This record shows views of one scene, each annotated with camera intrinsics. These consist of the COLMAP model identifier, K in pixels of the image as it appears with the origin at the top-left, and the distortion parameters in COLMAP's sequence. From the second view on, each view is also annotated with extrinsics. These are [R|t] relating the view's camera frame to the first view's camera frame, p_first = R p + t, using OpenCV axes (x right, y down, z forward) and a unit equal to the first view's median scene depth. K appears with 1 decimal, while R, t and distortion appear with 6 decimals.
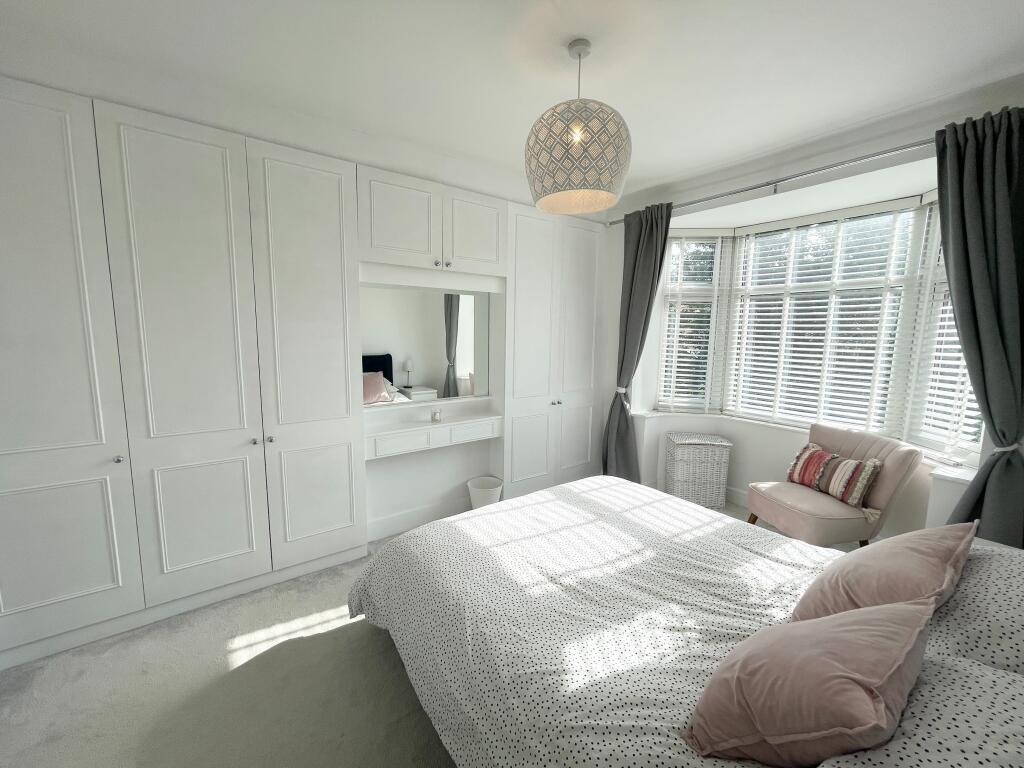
lens RADIAL K [[412.1, 0, 510.7], [0, 412.1, 383.7], [0, 0, 1]] dist [-0.002507, -0.000035]
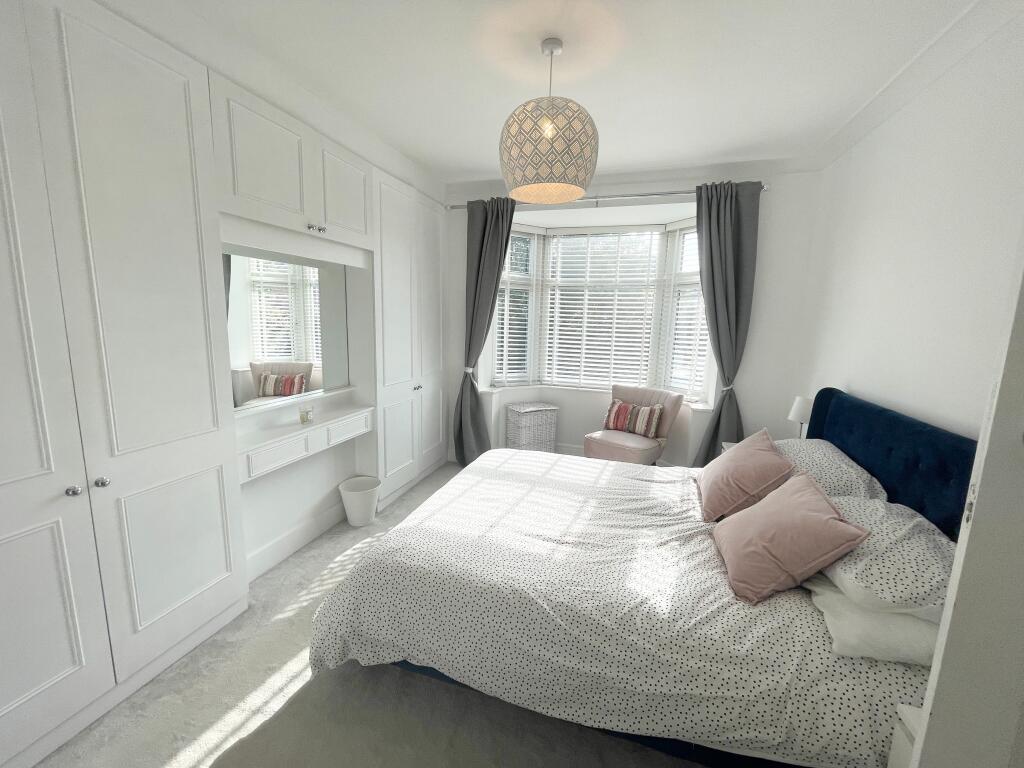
lens RADIAL K [[412.1, 0, 510.7], [0, 412.1, 383.7], [0, 0, 1]] dist [-0.002507, -0.000035]
pose [[0.808391, -0.085784, 0.582362, -0.409626], [0.060383, 0.996190, 0.062922, -0.015394], [-0.585541, -0.015701, 0.810491, 0.127045]]
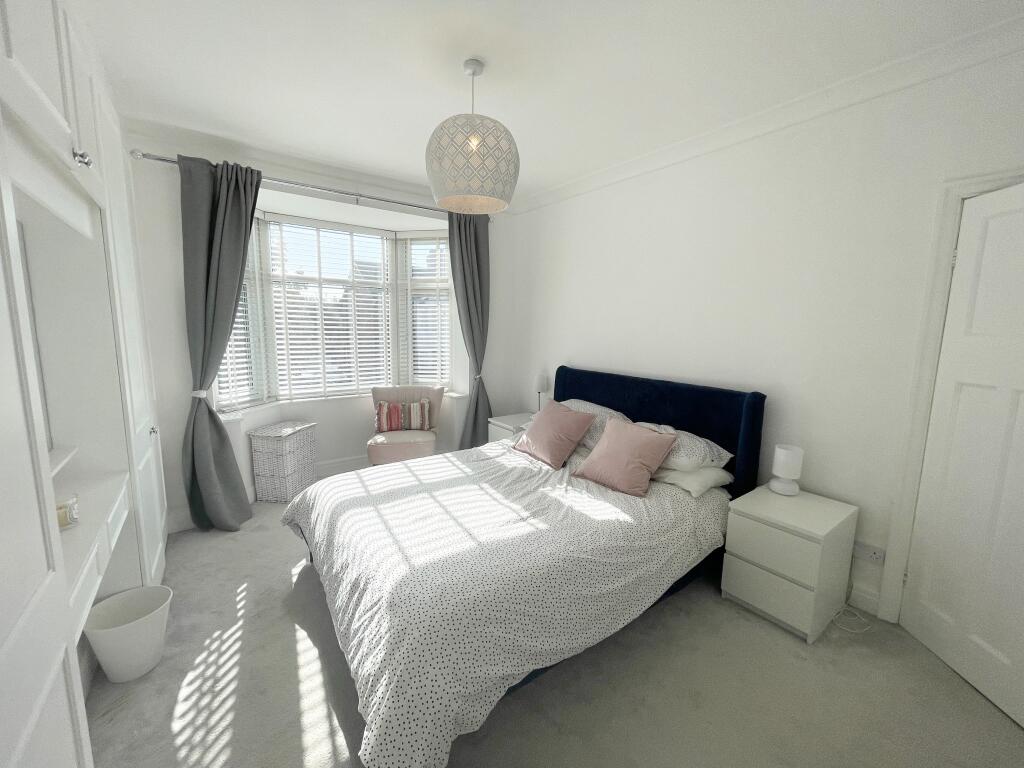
lens RADIAL K [[412.1, 0, 510.7], [0, 412.1, 383.7], [0, 0, 1]] dist [-0.002507, -0.000035]
pose [[0.013790, -0.154297, 0.987928, -0.724556], [0.113691, 0.981857, 0.151762, -0.084208], [-0.993420, 0.110226, 0.031082, 0.642337]]
